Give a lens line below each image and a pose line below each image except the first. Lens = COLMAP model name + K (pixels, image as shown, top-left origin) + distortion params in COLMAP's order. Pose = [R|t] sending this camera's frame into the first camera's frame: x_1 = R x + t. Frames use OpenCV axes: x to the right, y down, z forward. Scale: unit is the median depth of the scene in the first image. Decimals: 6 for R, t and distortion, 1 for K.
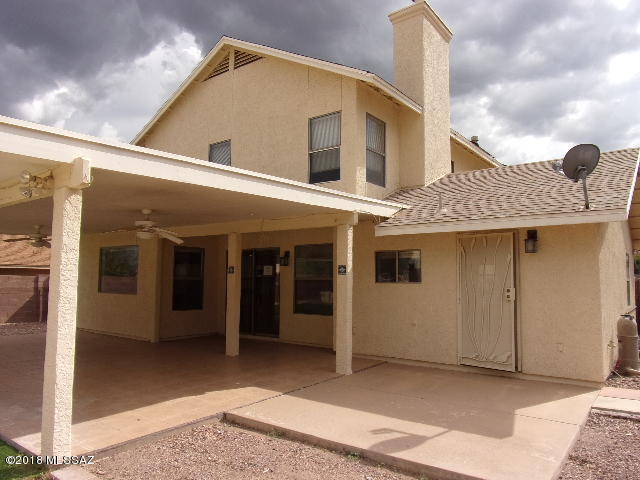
lens RADIAL K [[465.3, 0, 316.3], [0, 465.3, 240.9], [0, 0, 1]] dist [-0.031574, -0.000019]
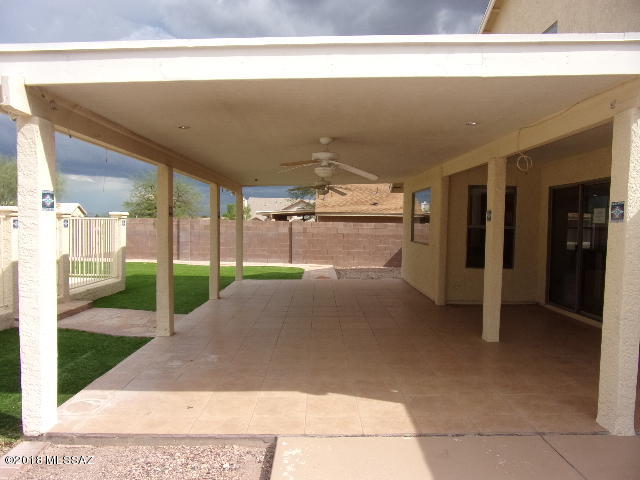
lens RADIAL K [[465.3, 0, 322.0], [0, 465.3, 241.2], [0, 0, 1]] dist [-0.031574, -0.000019]
pose [[0.613731, 0.034882, -0.788744, 0.251205], [0.053575, 0.994881, 0.085686, 0.037960], [0.787695, -0.094845, 0.608720, 0.513994]]
